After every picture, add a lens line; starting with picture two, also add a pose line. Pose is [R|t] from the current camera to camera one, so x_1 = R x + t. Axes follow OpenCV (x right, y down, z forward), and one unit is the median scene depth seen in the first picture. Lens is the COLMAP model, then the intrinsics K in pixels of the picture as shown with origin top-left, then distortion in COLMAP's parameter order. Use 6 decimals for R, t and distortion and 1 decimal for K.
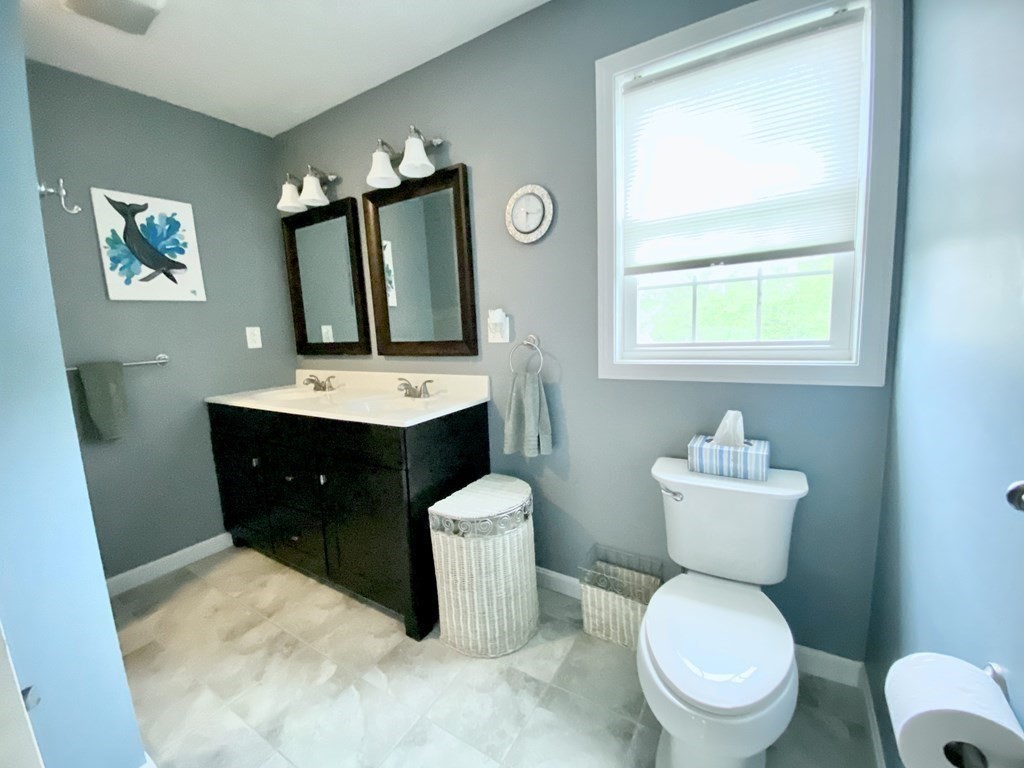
lens RADIAL K [[420.6, 0, 512.9], [0, 420.6, 381.0], [0, 0, 1]] dist [0.010283, -0.004046]
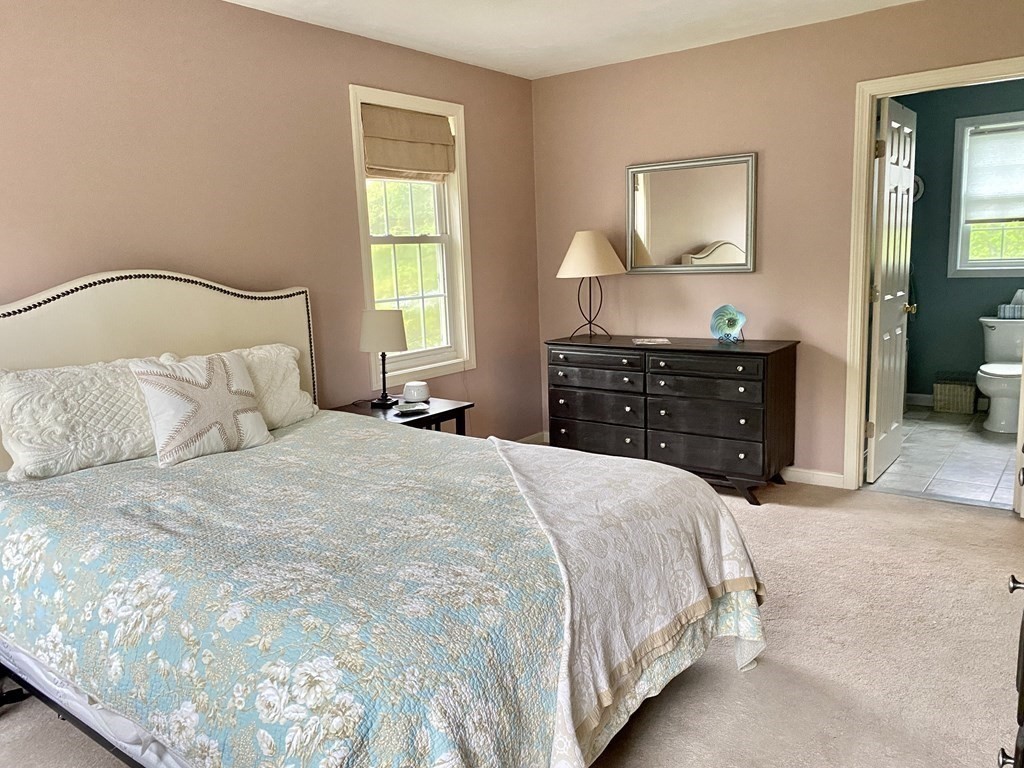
lens RADIAL K [[781.0, 0, 511.9], [0, 781.0, 386.3], [0, 0, 1]] dist [0.072774, -0.086445]
pose [[0.995595, 0.021453, -0.091273, -1.564554], [-0.019411, 0.999542, 0.023198, 0.484671], [0.091729, -0.021324, 0.995556, -3.044908]]
